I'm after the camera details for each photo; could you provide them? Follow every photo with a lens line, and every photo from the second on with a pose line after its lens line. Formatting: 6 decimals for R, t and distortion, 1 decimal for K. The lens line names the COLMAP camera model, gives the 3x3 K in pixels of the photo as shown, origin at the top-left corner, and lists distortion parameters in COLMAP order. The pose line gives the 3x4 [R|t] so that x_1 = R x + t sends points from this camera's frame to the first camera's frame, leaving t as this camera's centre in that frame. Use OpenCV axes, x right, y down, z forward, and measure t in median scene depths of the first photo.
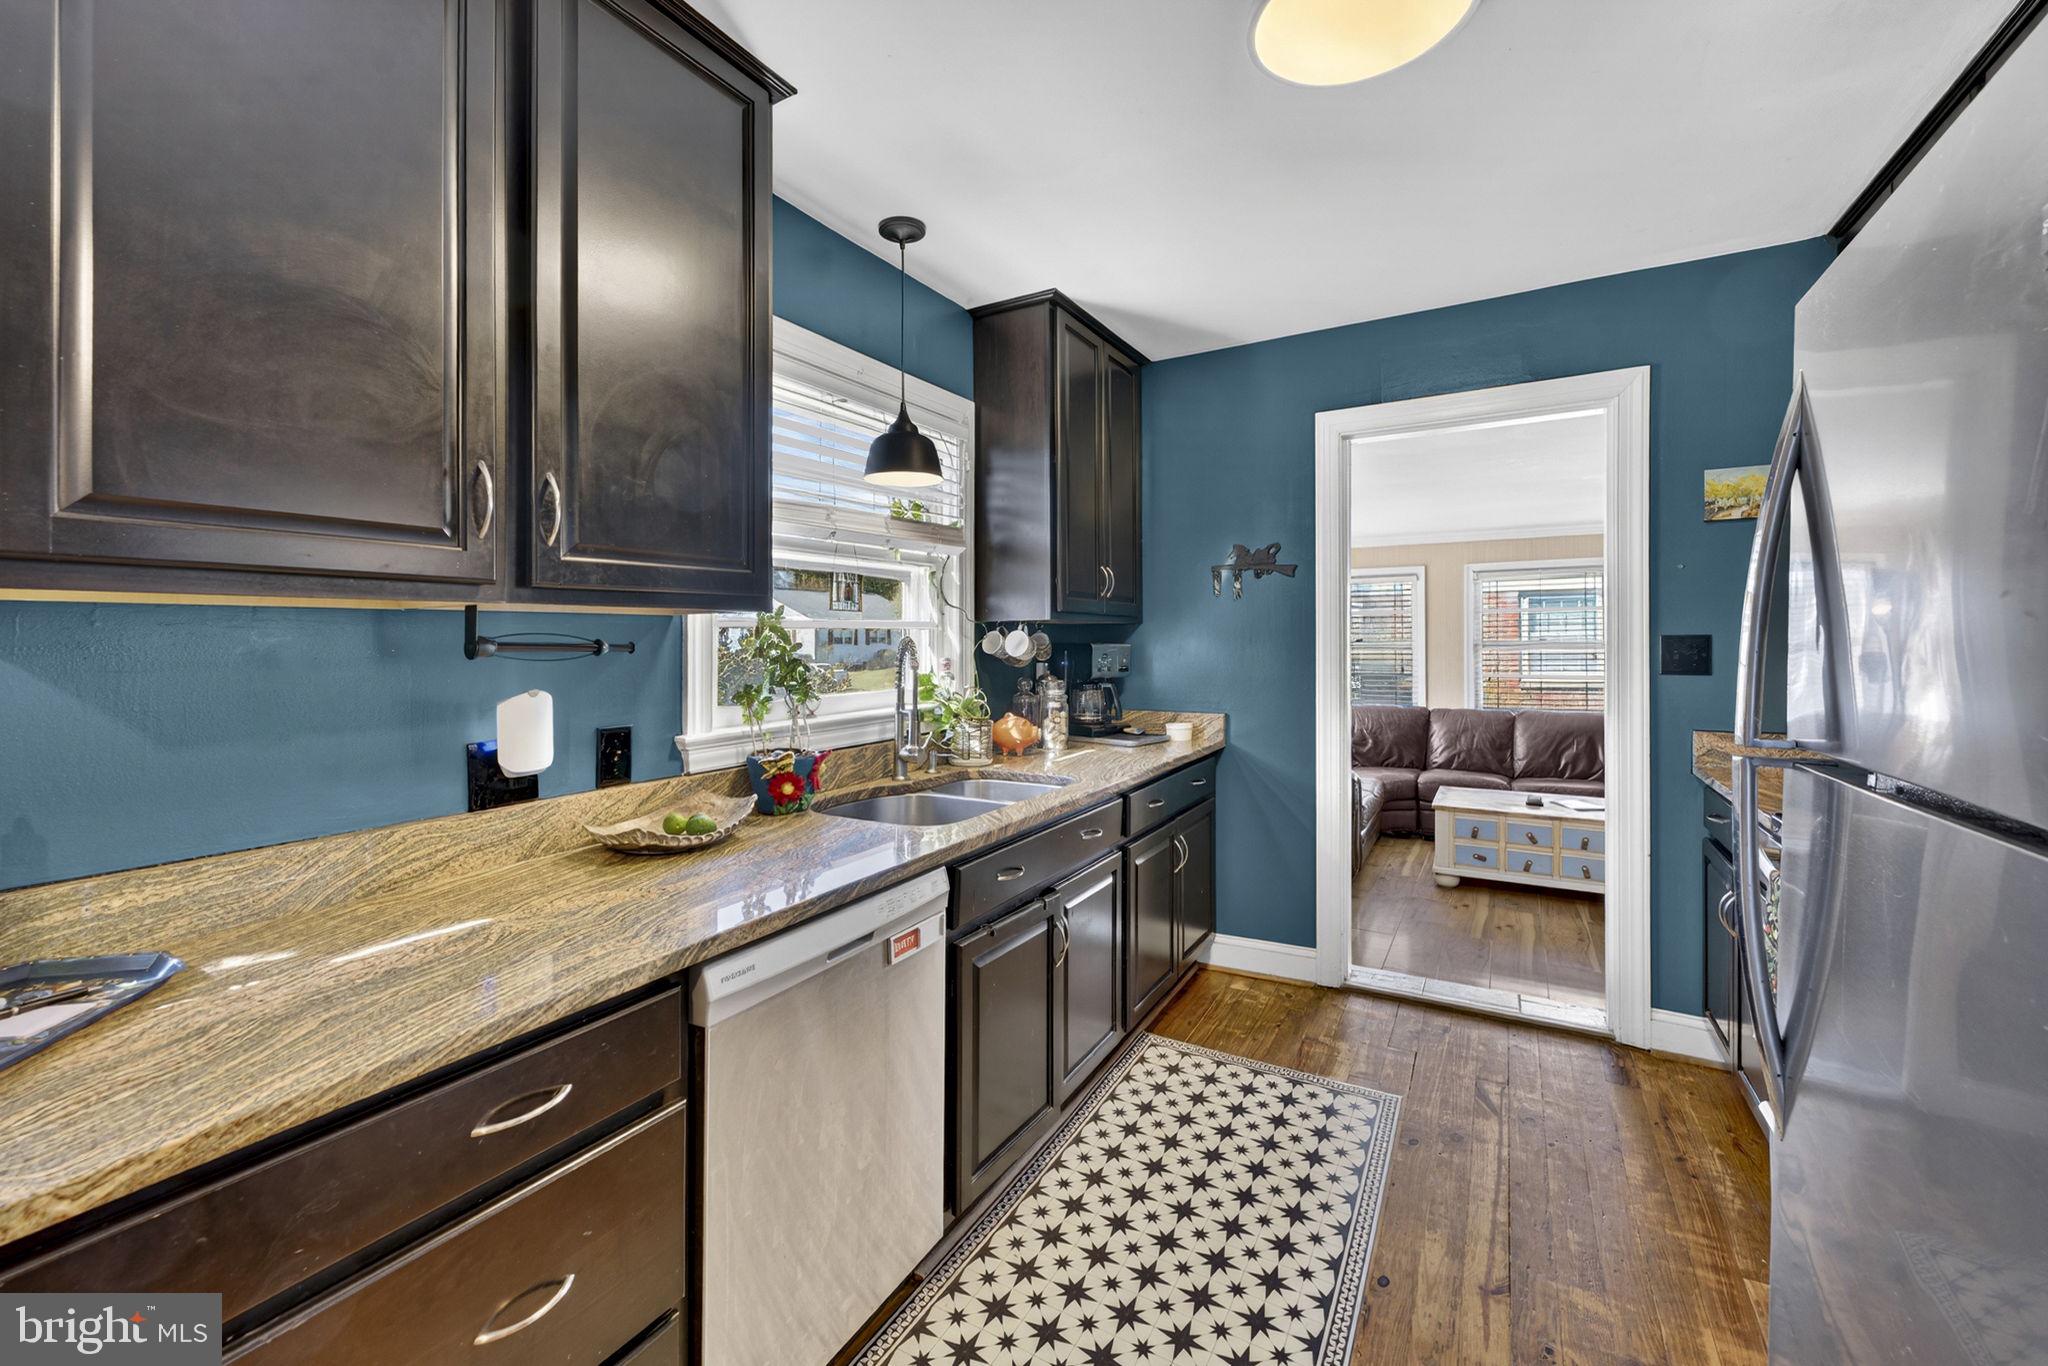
lens RADIAL K [[829.4, 0, 1026.2], [0, 829.4, 640.7], [0, 0, 1]] dist [-0.006754, 0.000432]
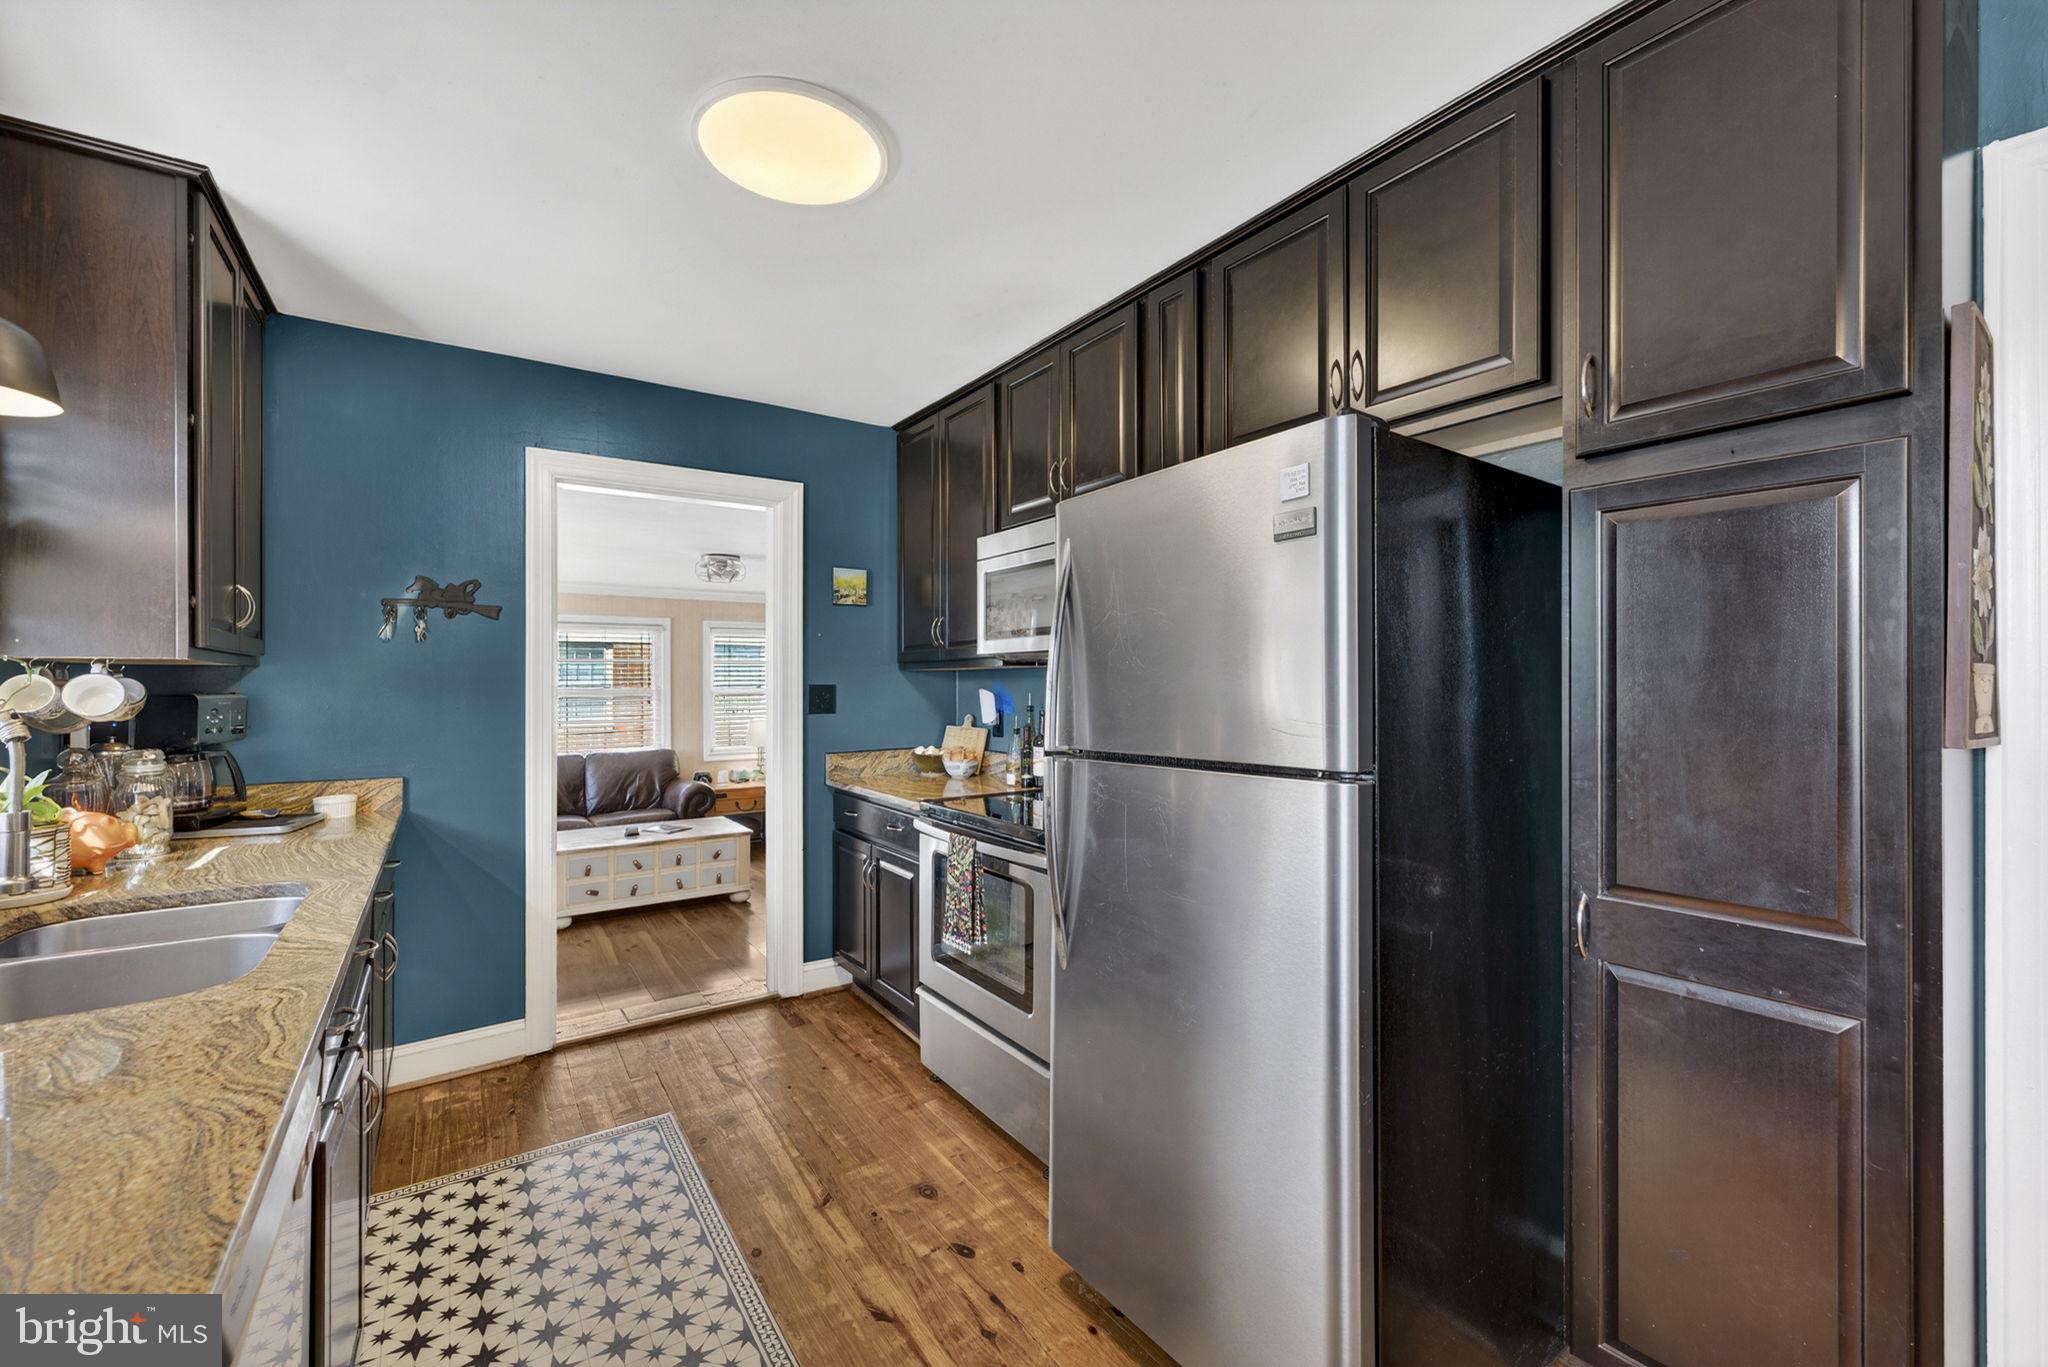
lens RADIAL K [[783.4, 0, 1031.6], [0, 783.4, 685.2], [0, 0, 1]] dist [-0.020586, -0.000172]
pose [[0.422853, 0.003228, 0.906193, -0.221585], [0.001323, 0.999990, -0.004179, -0.000606], [-0.906197, 0.002966, 0.422845, 0.120496]]
